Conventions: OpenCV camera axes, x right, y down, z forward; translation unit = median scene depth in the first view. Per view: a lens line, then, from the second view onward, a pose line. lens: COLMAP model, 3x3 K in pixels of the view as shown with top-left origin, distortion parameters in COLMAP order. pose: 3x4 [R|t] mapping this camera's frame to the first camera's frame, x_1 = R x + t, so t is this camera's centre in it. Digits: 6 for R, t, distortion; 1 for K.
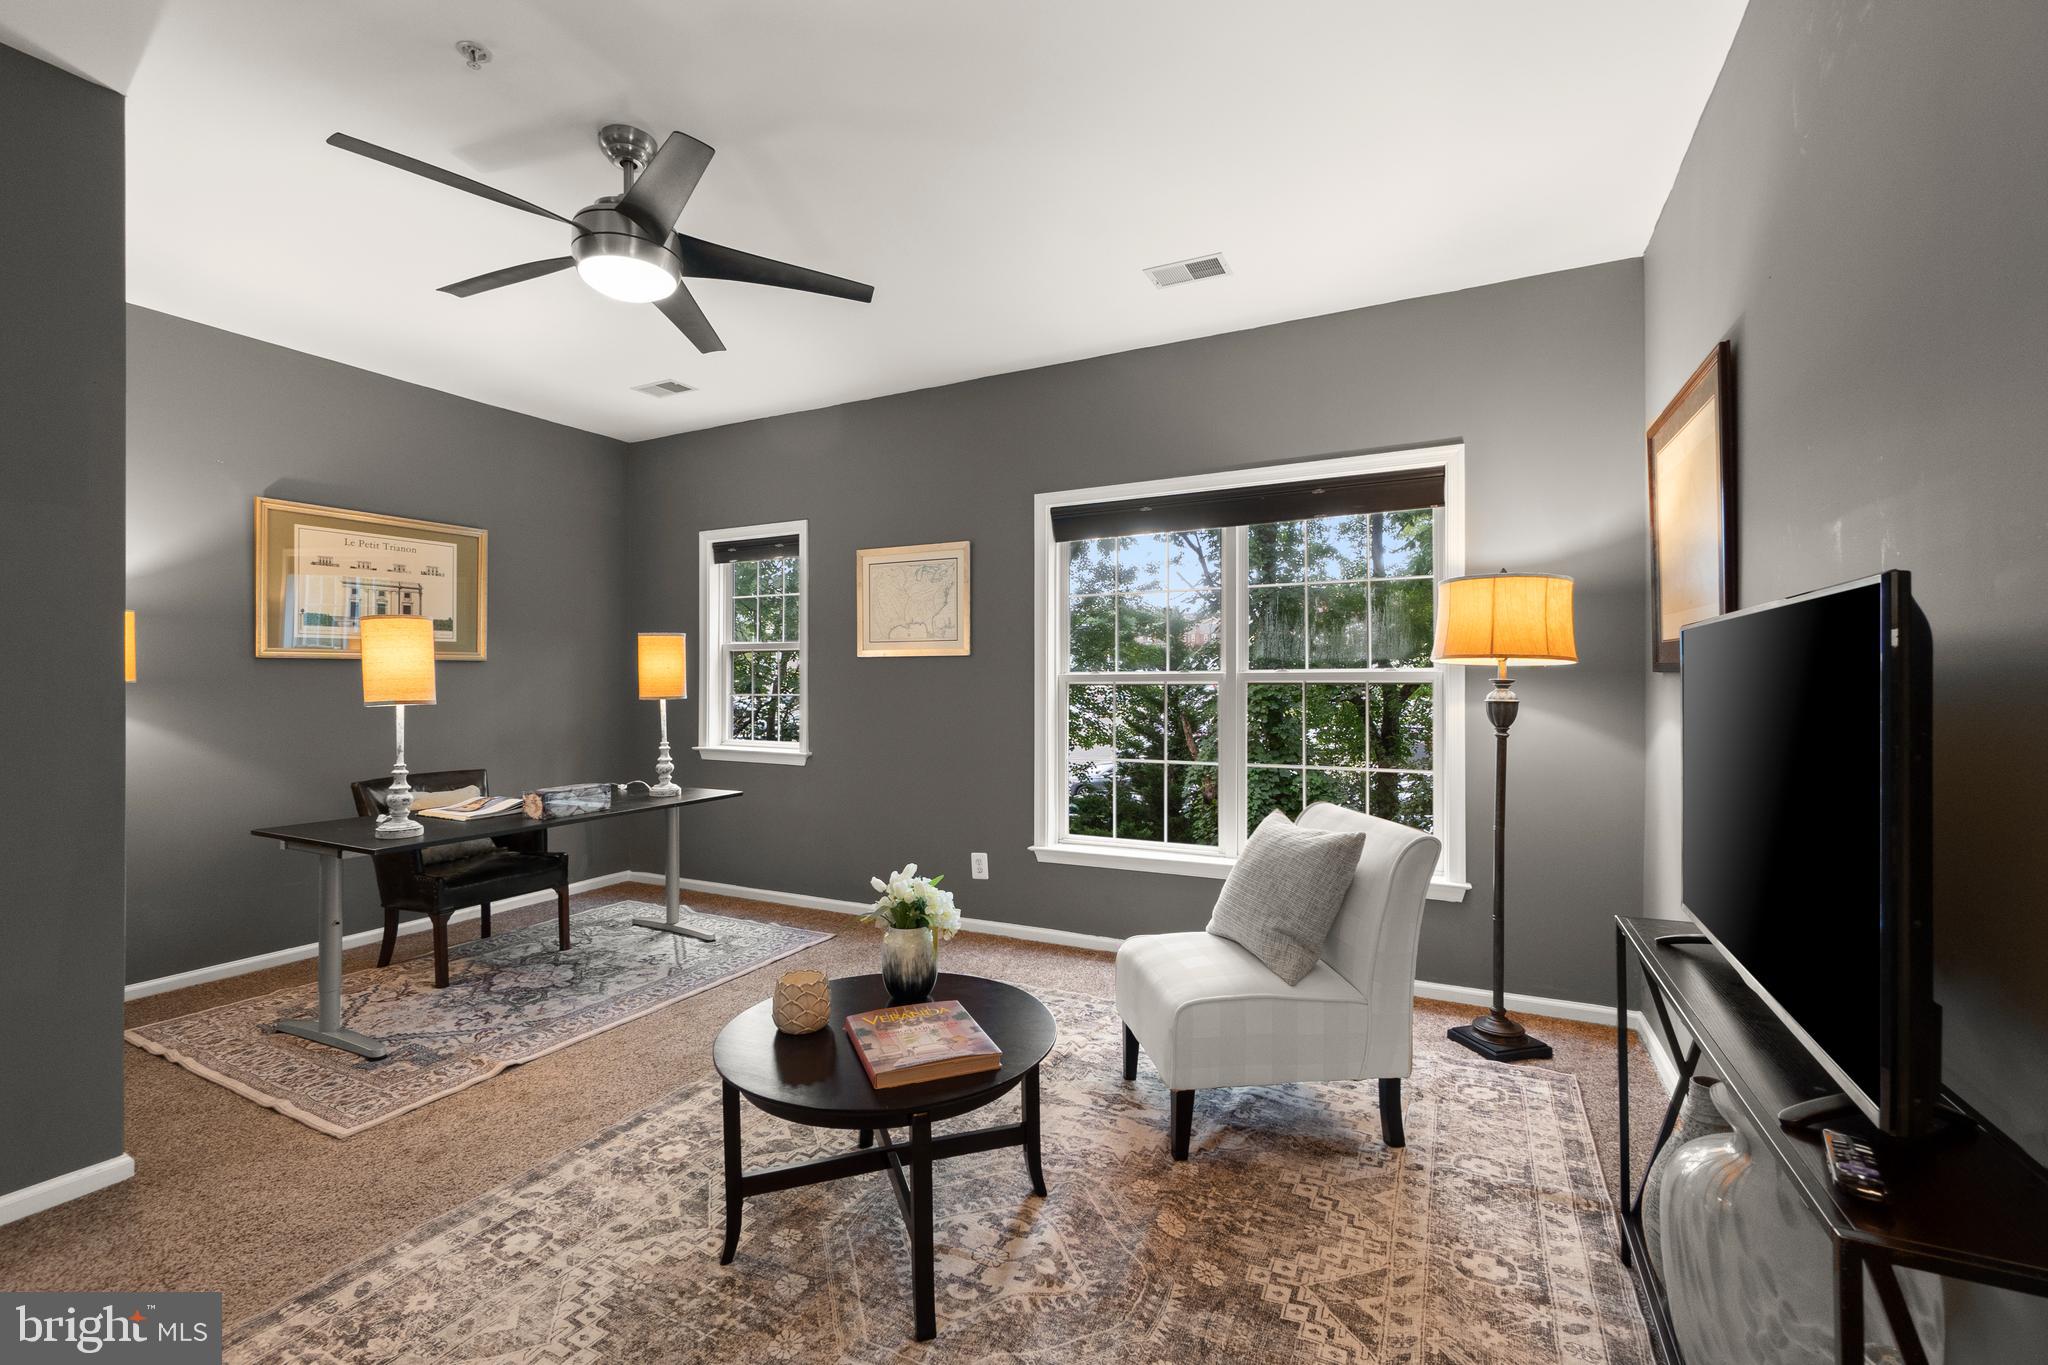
lens RADIAL K [[886.6, 0, 1015.3], [0, 886.6, 672.9], [0, 0, 1]] dist [-0.005569, 0.001901]
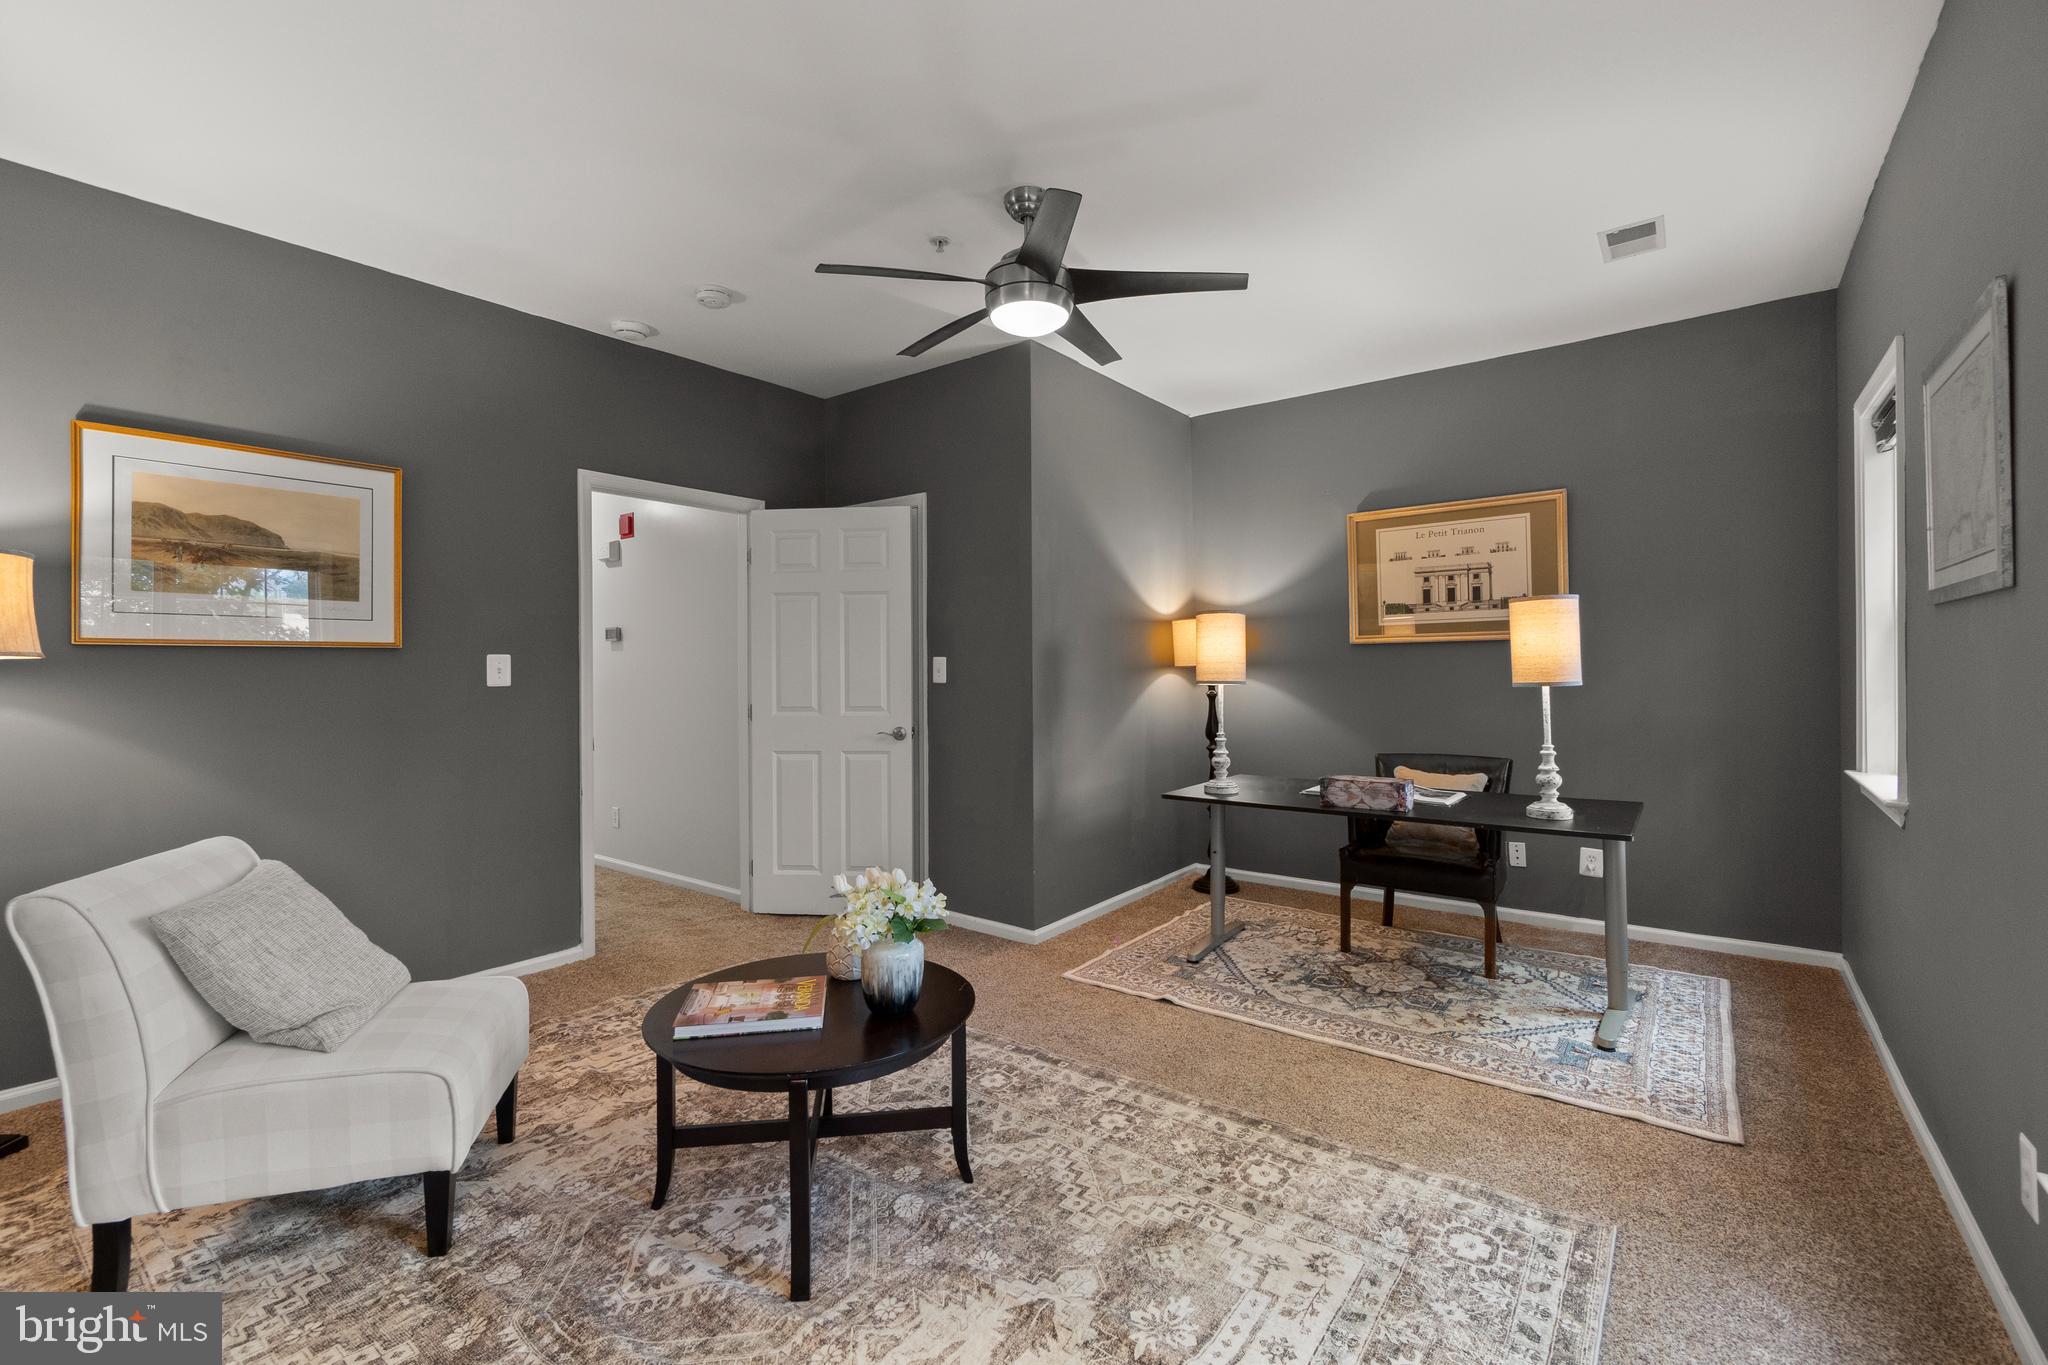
lens RADIAL K [[886.6, 0, 1006.5], [0, 886.6, 656.3], [0, 0, 1]] dist [-0.005569, 0.001901]
pose [[-0.193485, -0.008258, -0.981069, 0.492908], [0.018074, 0.999765, -0.011979, 0.006263], [0.980937, -0.020050, -0.193290, 0.839704]]
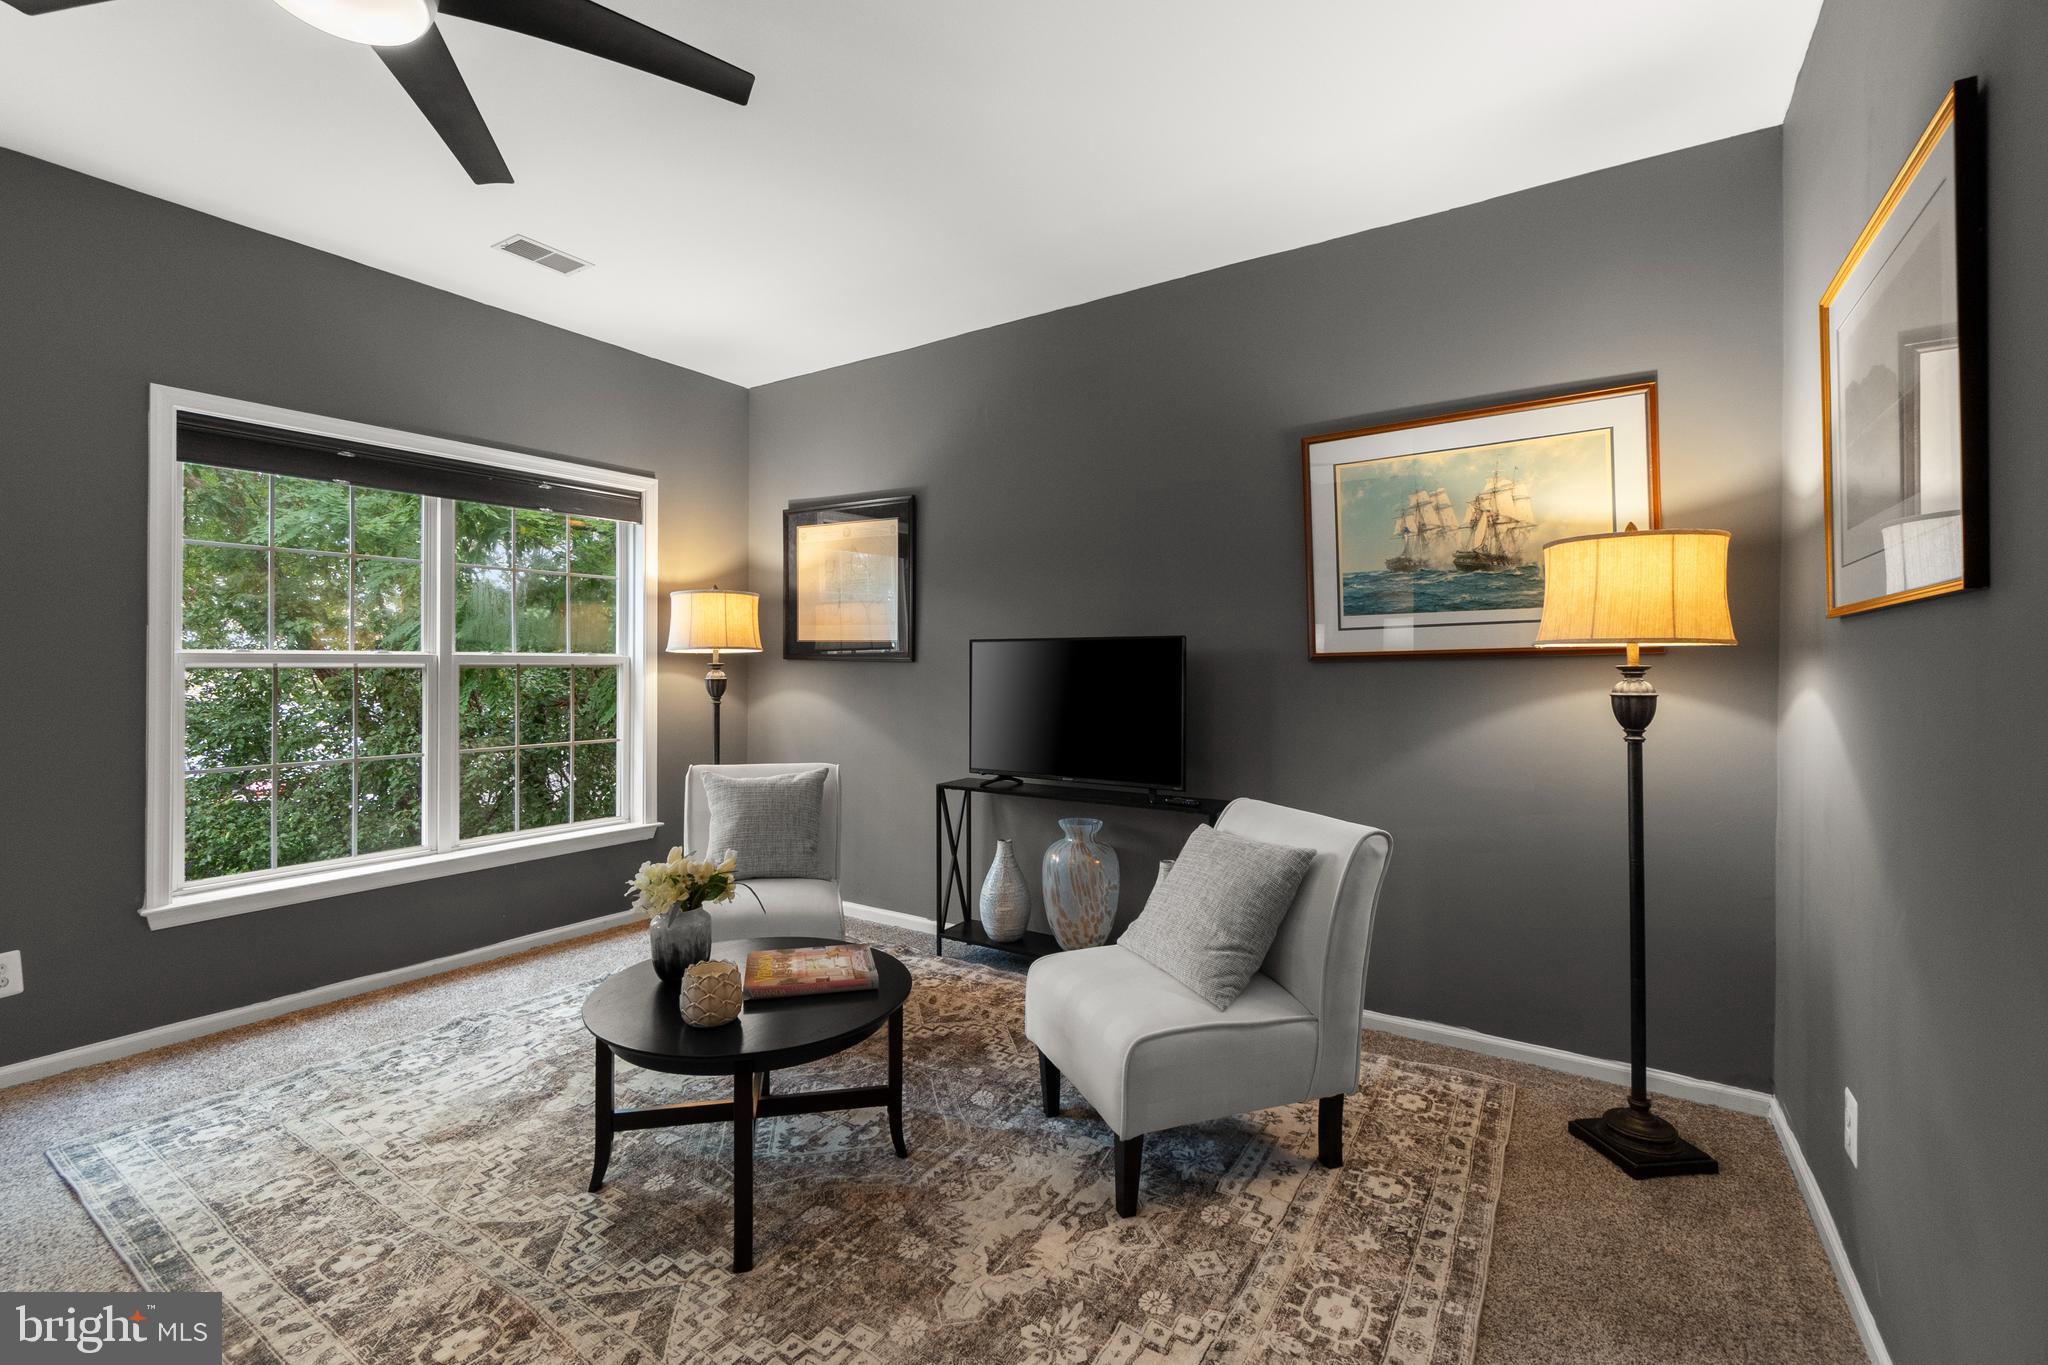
lens RADIAL K [[886.6, 0, 1008.5], [0, 886.6, 657.5], [0, 0, 1]] dist [-0.005569, 0.001901]
pose [[0.110116, 0.012923, 0.993835, -0.691344], [-0.012188, 0.999858, -0.011651, 0.007079], [-0.993844, -0.010830, 0.110258, 0.341233]]
